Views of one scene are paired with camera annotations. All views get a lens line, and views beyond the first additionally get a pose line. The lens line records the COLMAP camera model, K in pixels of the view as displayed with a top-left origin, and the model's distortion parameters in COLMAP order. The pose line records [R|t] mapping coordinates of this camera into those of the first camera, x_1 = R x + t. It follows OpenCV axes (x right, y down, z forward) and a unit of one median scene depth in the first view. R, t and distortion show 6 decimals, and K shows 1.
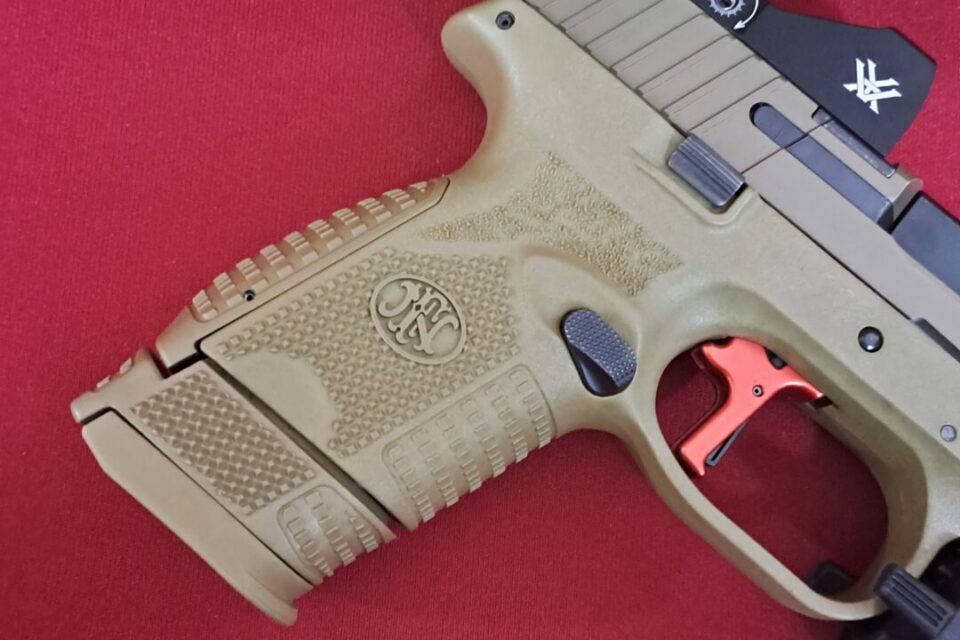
lens RADIAL K [[1158.9, 0, 480.0], [0, 1158.9, 320.0], [0, 0, 1]] dist [0.061099, -0.023568]
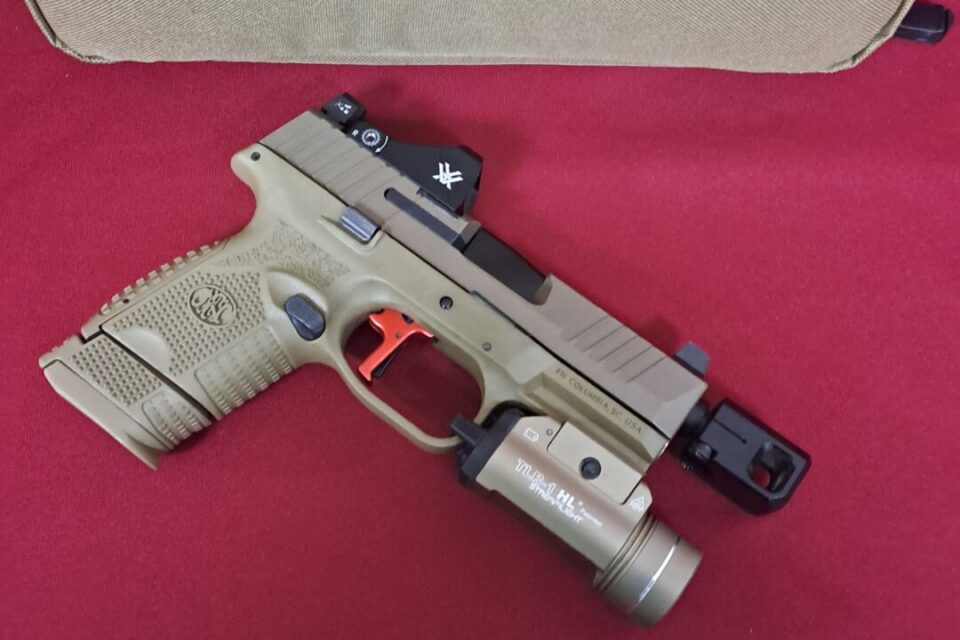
lens RADIAL K [[1158.9, 0, 480.0], [0, 1158.9, 320.0], [0, 0, 1]] dist [0.061099, -0.023568]
pose [[0.996401, -0.072057, -0.044649, 0.477640], [0.066565, 0.991224, -0.114213, 0.271310], [0.052487, 0.110830, 0.992452, -0.917464]]
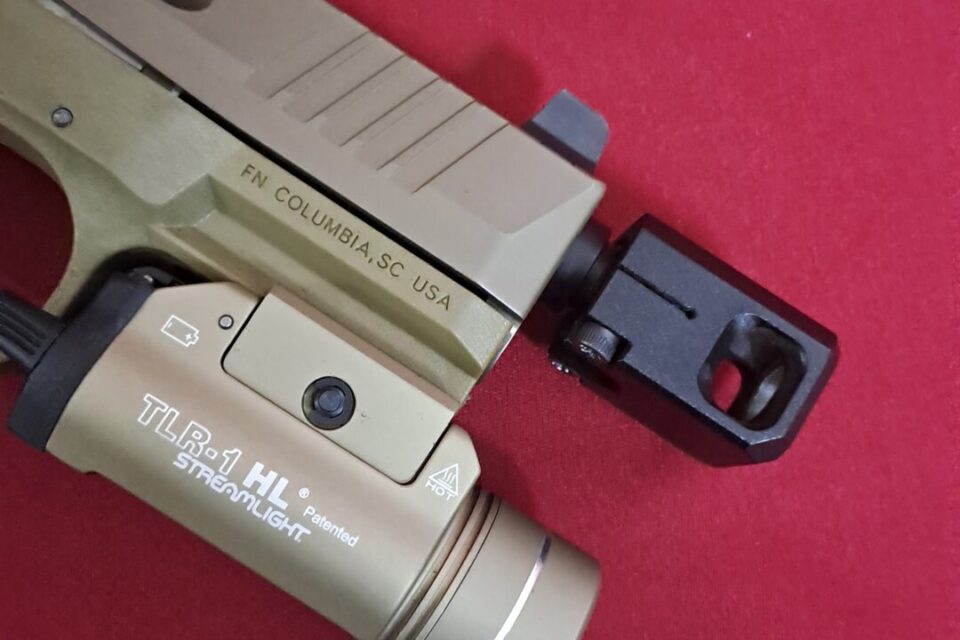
lens RADIAL K [[1158.9, 0, 480.0], [0, 1158.9, 320.0], [0, 0, 1]] dist [0.061099, -0.023568]
pose [[0.992450, -0.121398, 0.017466, 0.647581], [0.120377, 0.991424, 0.050861, 0.224094], [-0.023491, -0.048374, 0.998553, 0.206448]]
